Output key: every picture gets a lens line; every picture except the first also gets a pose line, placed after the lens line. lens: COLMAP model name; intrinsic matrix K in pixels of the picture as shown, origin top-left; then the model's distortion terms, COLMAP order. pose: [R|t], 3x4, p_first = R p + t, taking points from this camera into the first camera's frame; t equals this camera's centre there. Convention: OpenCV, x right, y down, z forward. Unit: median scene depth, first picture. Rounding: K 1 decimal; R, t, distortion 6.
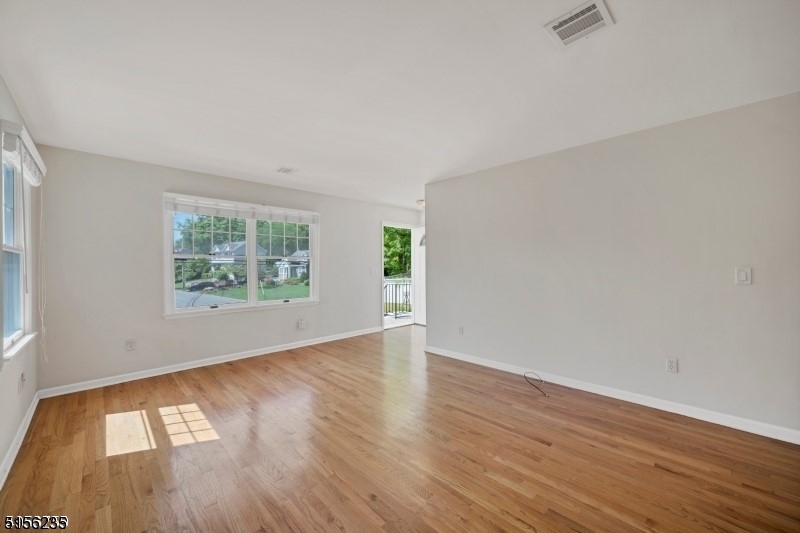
lens RADIAL K [[311.1, 0, 401.3], [0, 311.1, 267.6], [0, 0, 1]] dist [0.001532, 0.000034]
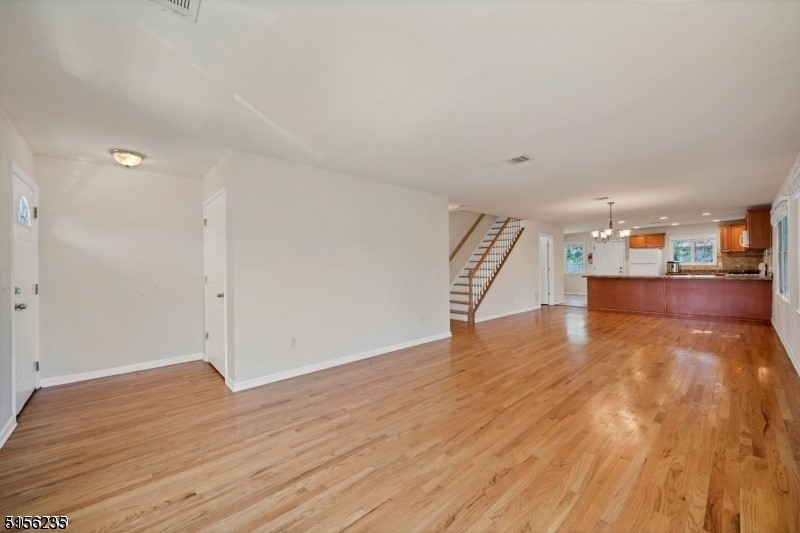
lens RADIAL K [[311.1, 0, 399.9], [0, 311.1, 266.7], [0, 0, 1]] dist [0.001532, 0.000034]
pose [[0.035754, 0.004161, 0.999352, -0.821963], [0.012452, 0.999912, -0.004608, 0.003346], [-0.999283, 0.012608, 0.035699, 0.850657]]
